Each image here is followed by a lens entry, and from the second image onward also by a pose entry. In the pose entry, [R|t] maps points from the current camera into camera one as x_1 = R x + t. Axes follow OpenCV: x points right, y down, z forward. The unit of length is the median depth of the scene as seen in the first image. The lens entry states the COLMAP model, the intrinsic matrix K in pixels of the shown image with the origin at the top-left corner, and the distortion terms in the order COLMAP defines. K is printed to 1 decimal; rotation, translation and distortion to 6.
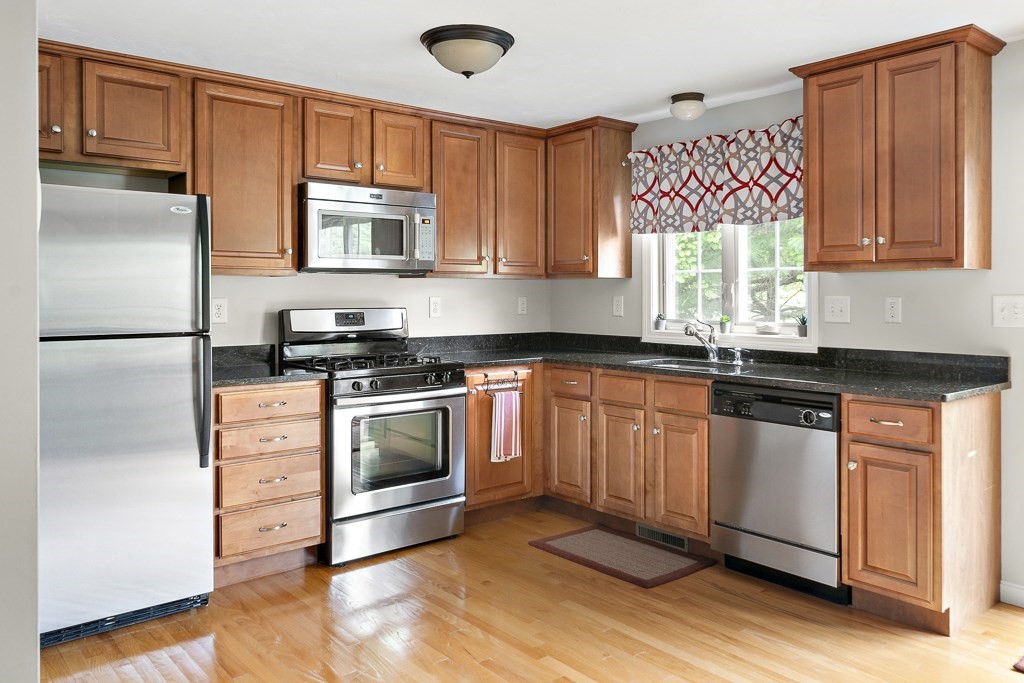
lens RADIAL K [[765.5, 0, 511.4], [0, 765.5, 297.1], [0, 0, 1]] dist [-0.007536, -0.003347]
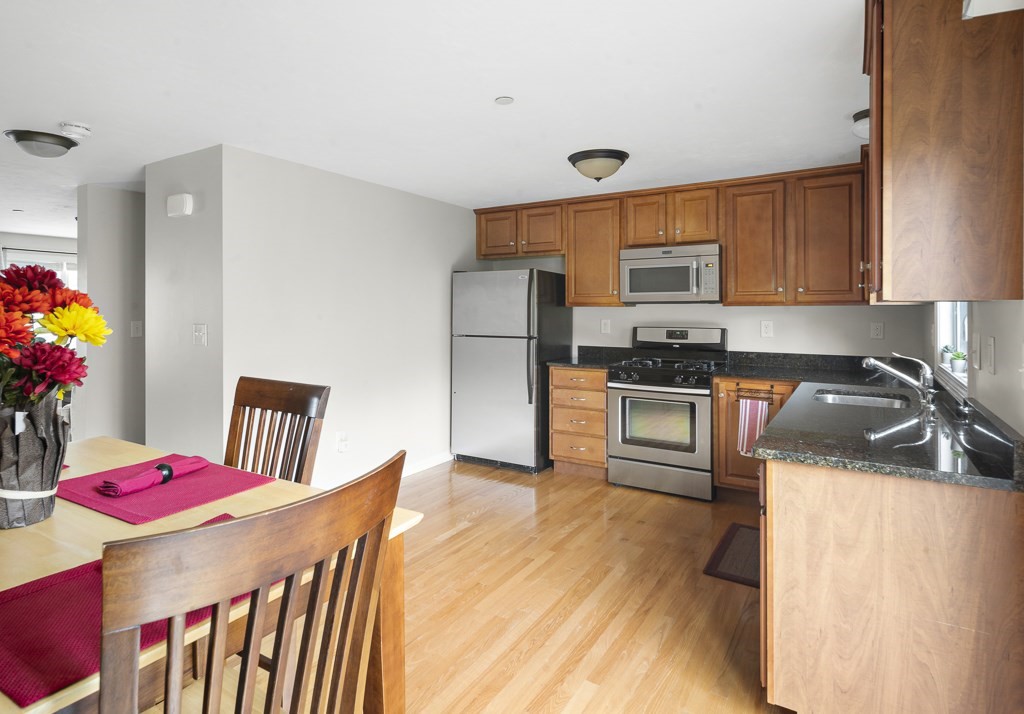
lens RADIAL K [[563.8, 0, 510.8], [0, 563.8, 307.3], [0, 0, 1]] dist [0.001246, -0.000158]
pose [[0.317737, -0.001471, -0.948178, 0.774089], [-0.002974, 0.999992, -0.002548, -0.021949], [0.948174, 0.003629, 0.317730, 0.373738]]
